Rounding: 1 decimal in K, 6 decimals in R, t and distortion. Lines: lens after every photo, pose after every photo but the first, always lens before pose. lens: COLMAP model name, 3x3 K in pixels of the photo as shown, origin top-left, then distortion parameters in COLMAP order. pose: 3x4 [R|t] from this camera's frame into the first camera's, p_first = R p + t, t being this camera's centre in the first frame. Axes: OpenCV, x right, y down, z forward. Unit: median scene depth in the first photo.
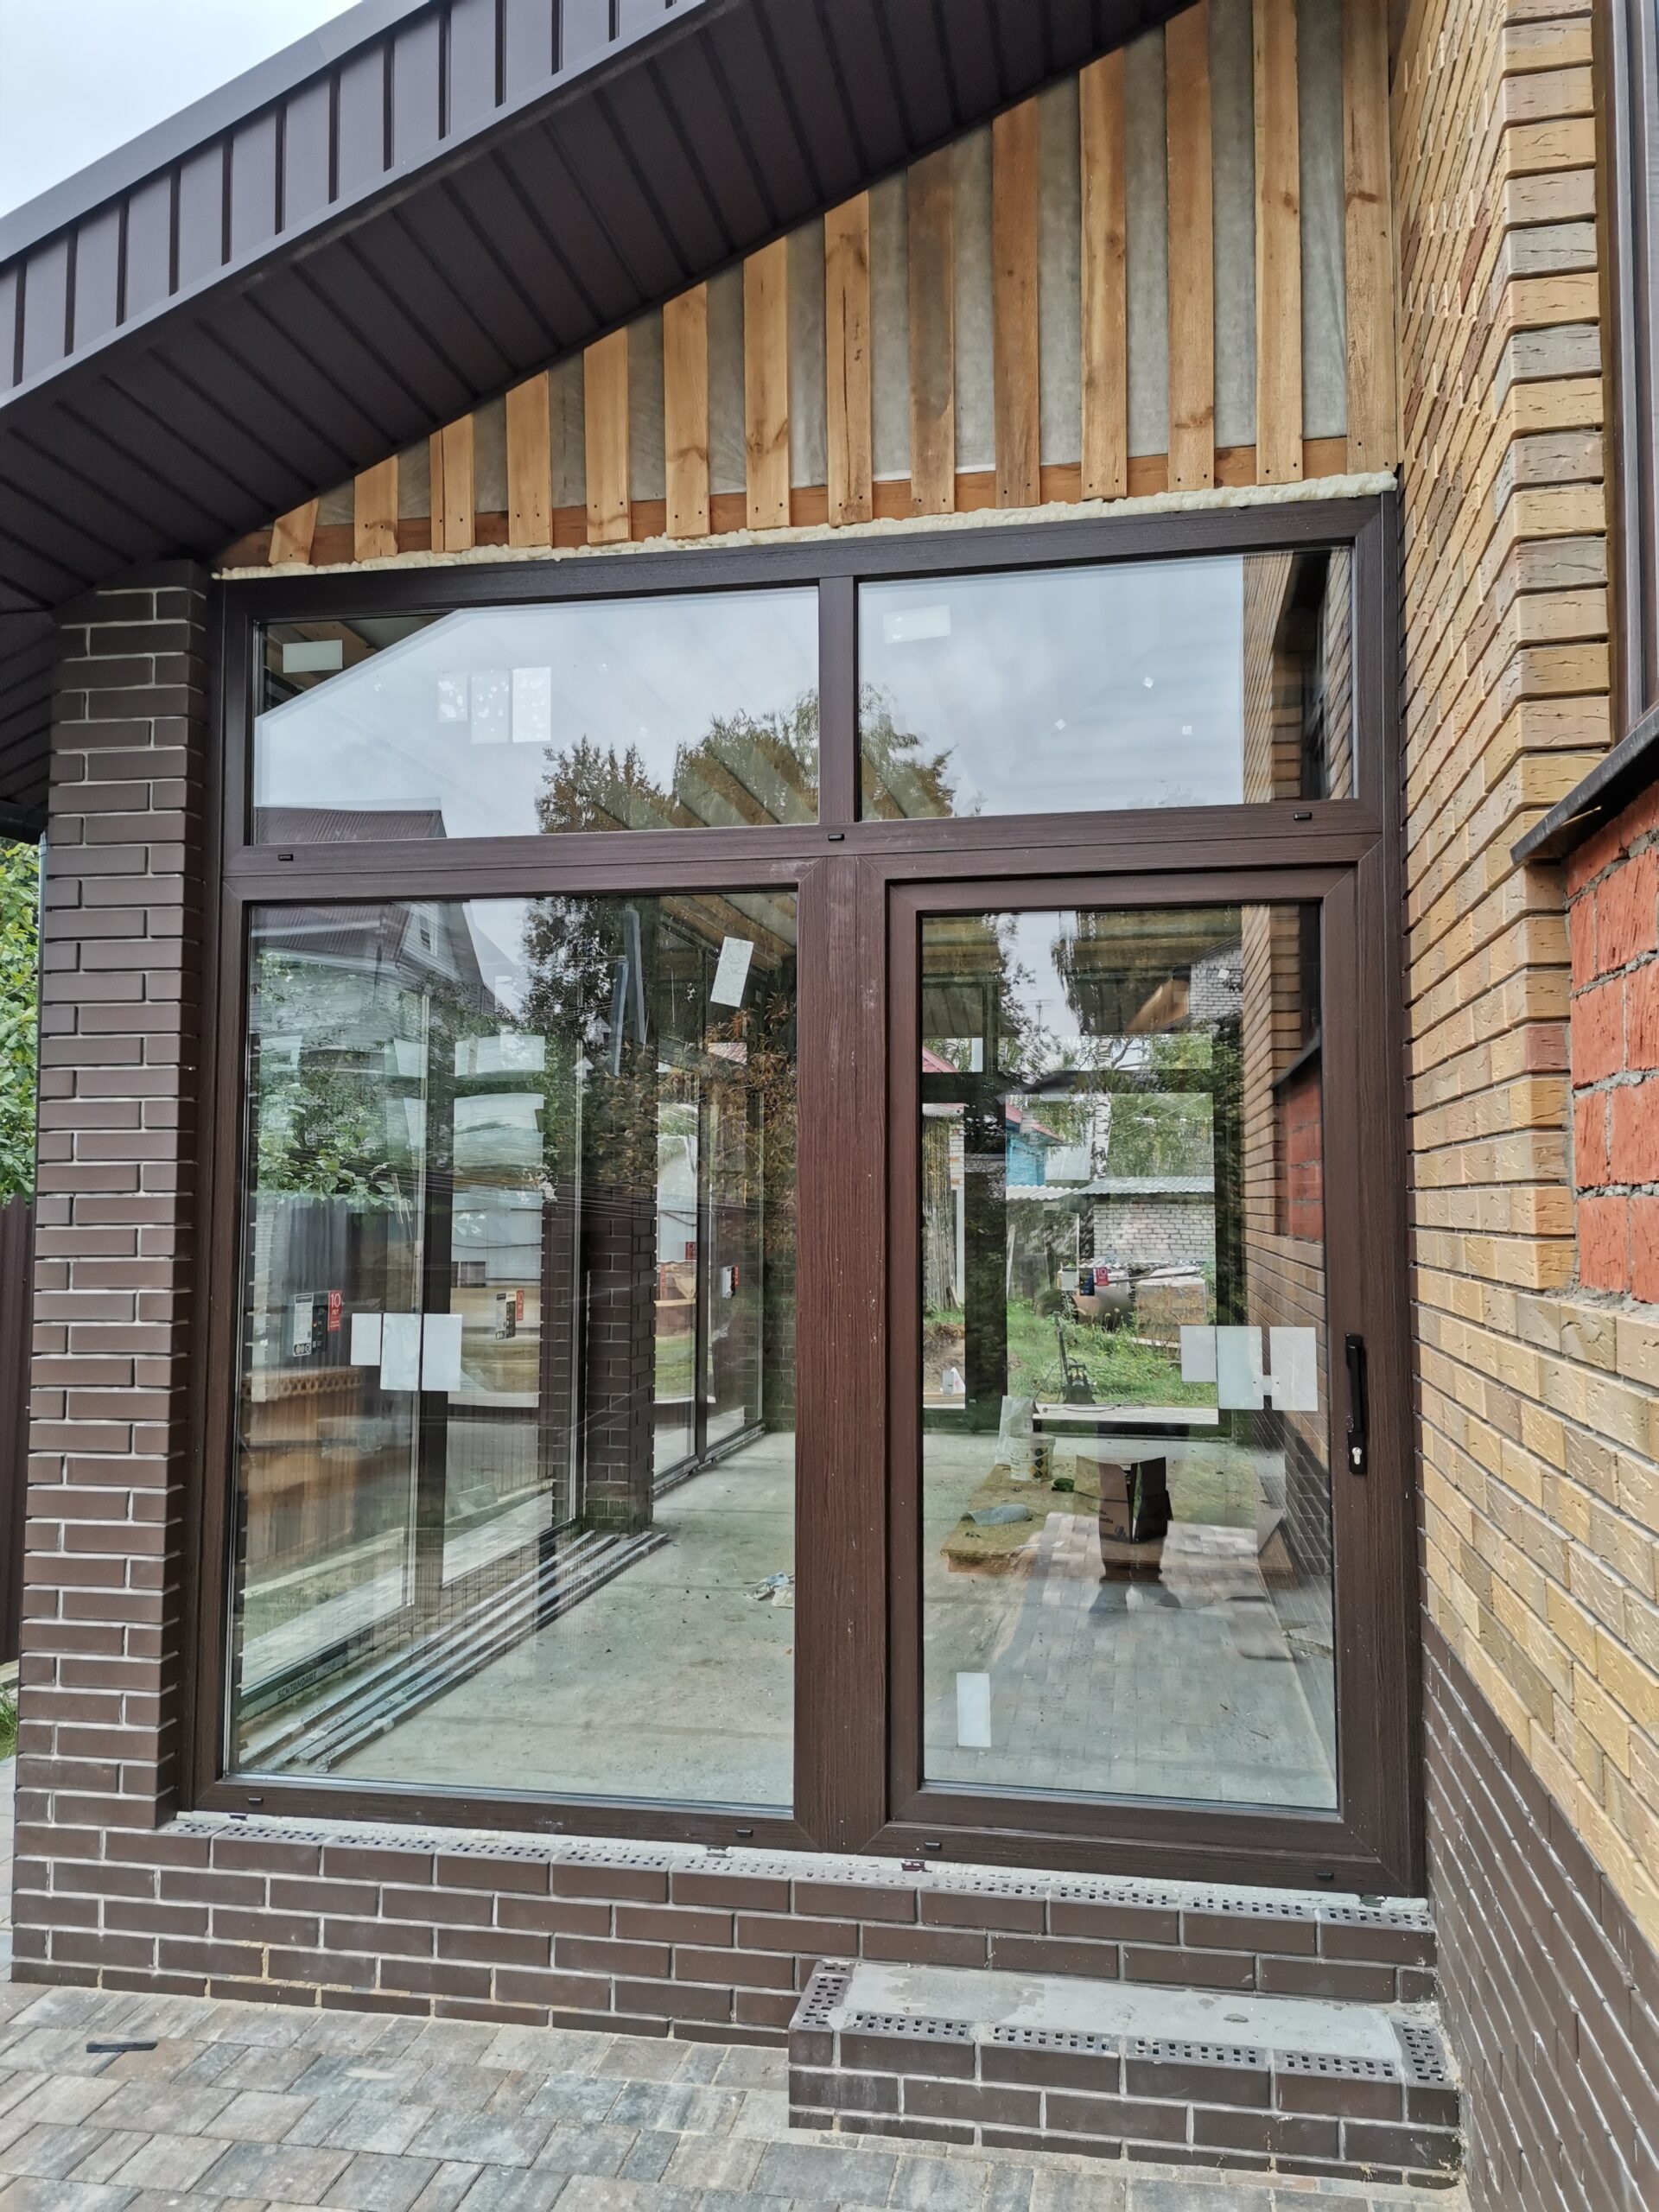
lens RADIAL K [[1653.3, 0, 833.1], [0, 1653.3, 1103.0], [0, 0, 1]] dist [0.083486, -0.097878]
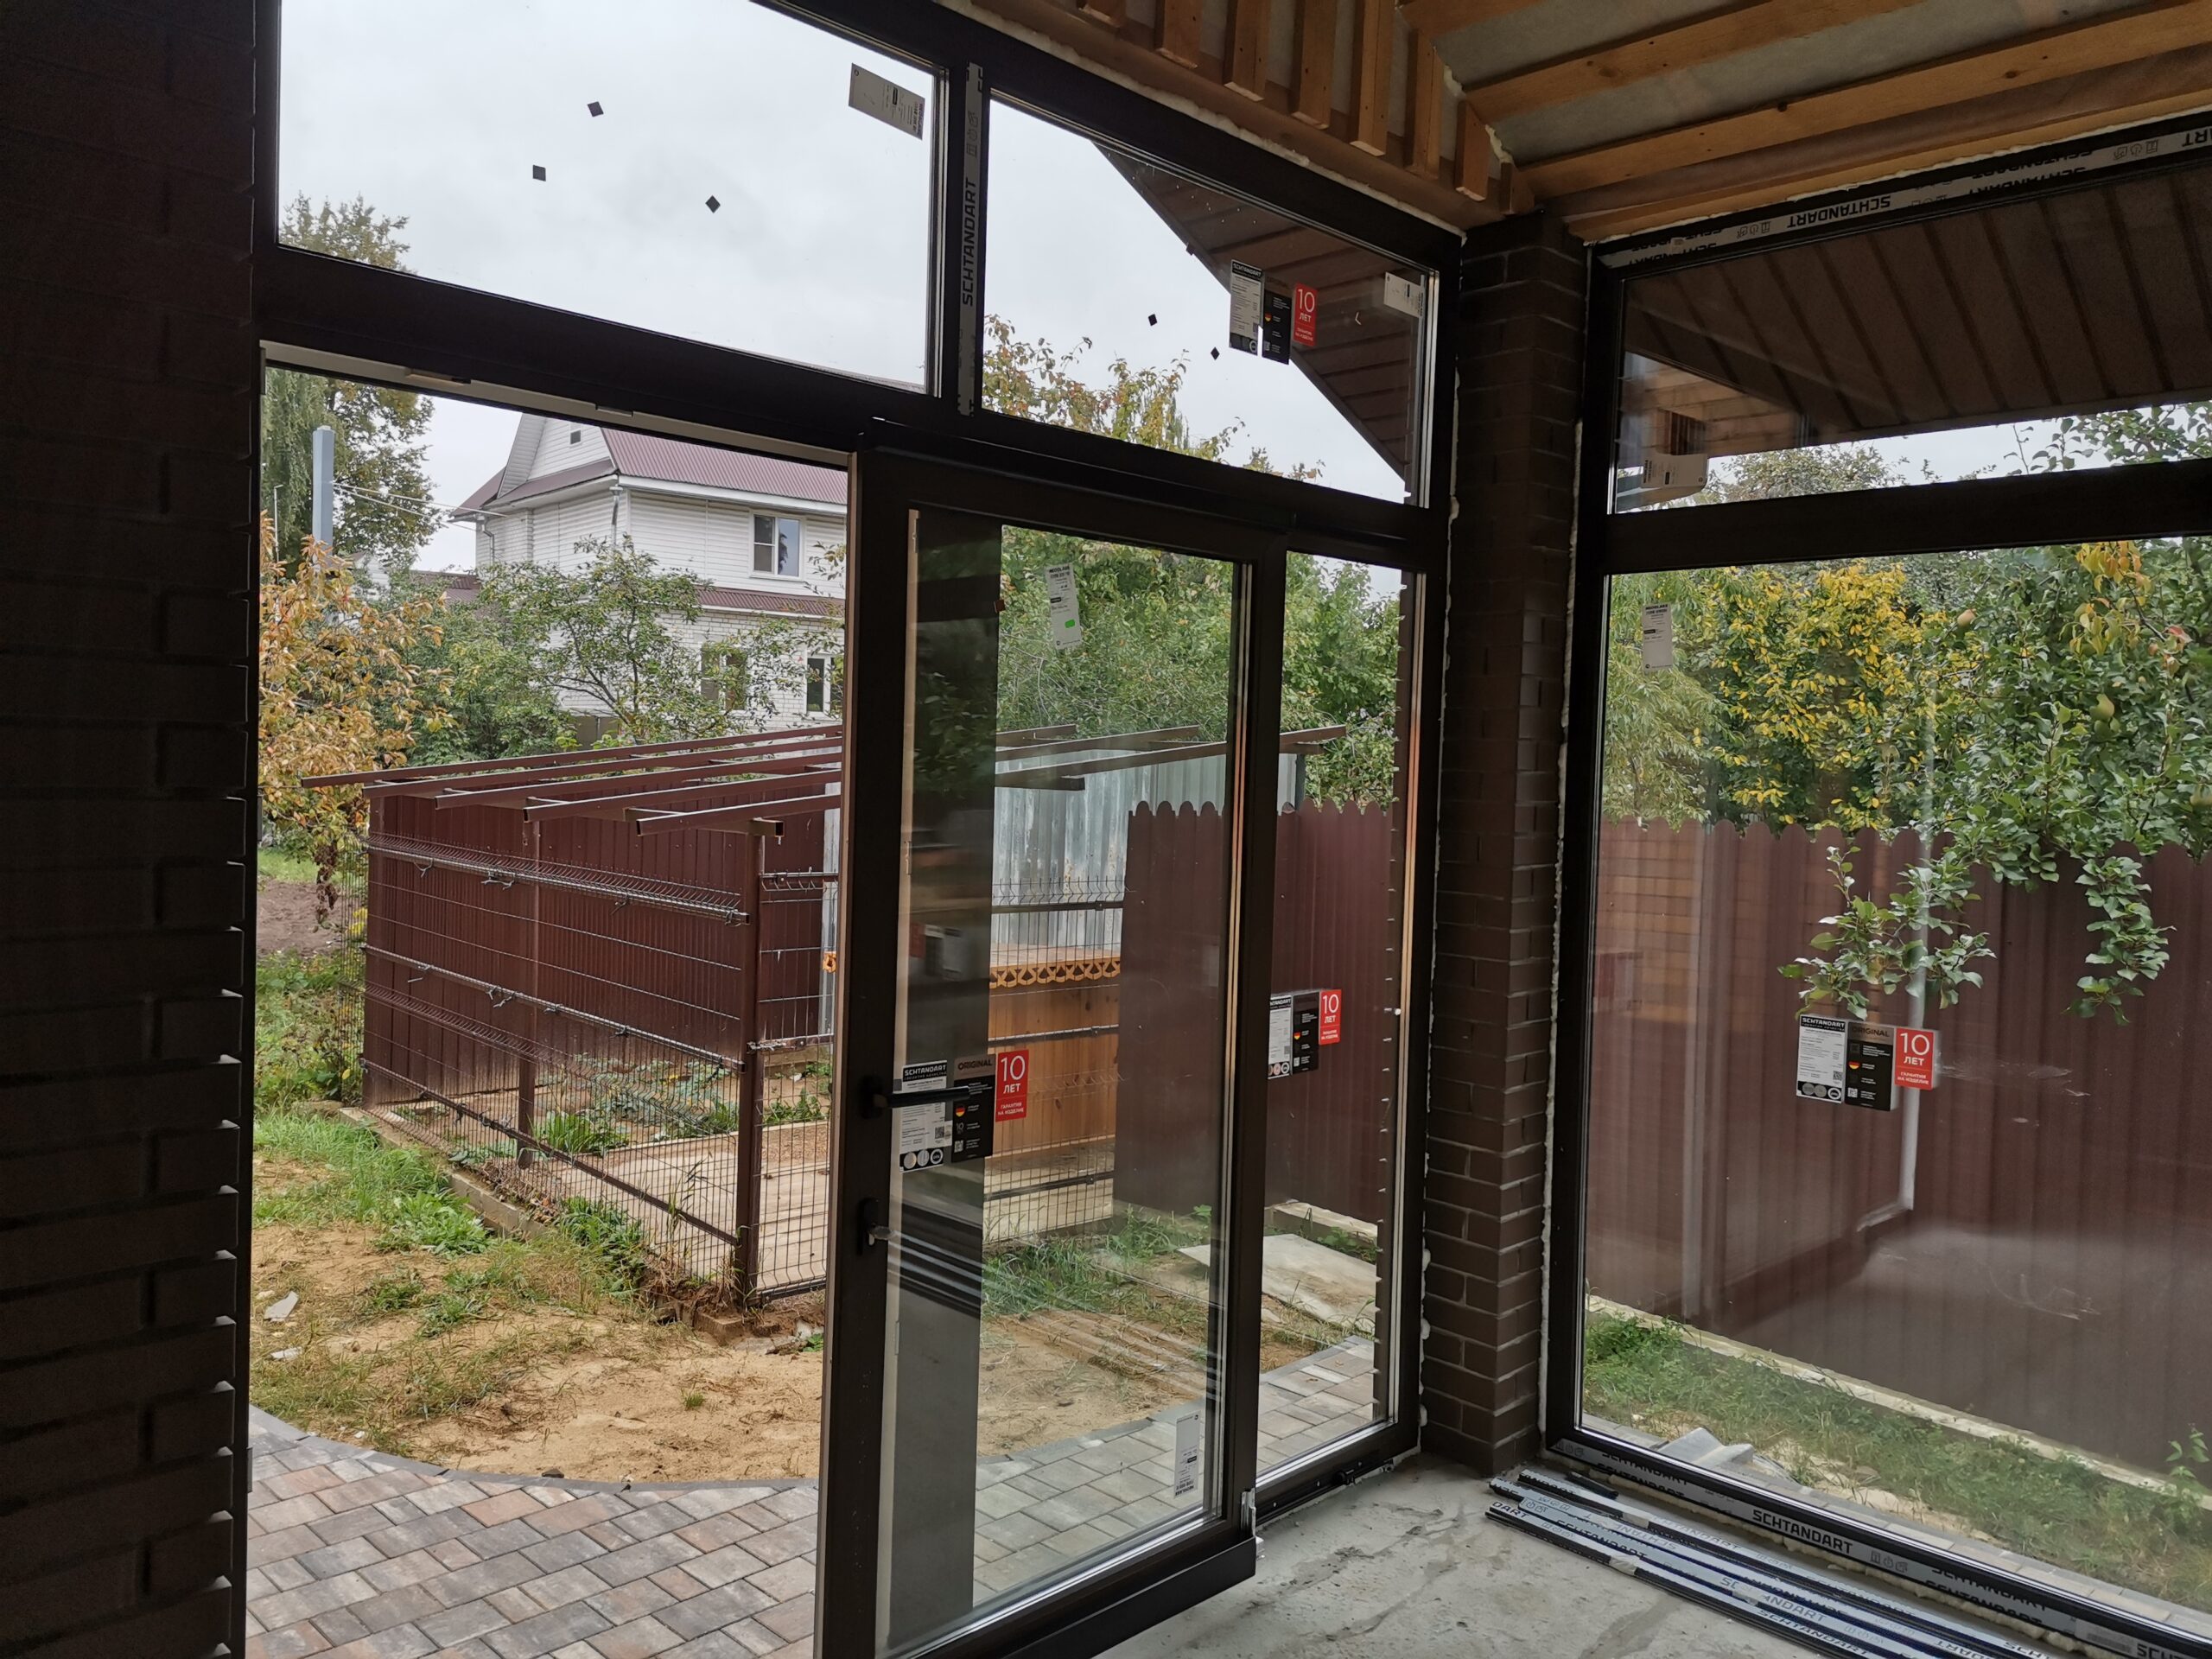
lens RADIAL K [[1653.3, 0, 1098.4], [0, 1653.3, 823.4], [0, 0, 1]] dist [0.083486, -0.097878]
pose [[-0.560033, 0.016608, -0.828304, 0.497469], [0.024807, 0.999687, 0.003272, 0.019839], [0.828099, -0.018716, -0.560270, 1.216851]]
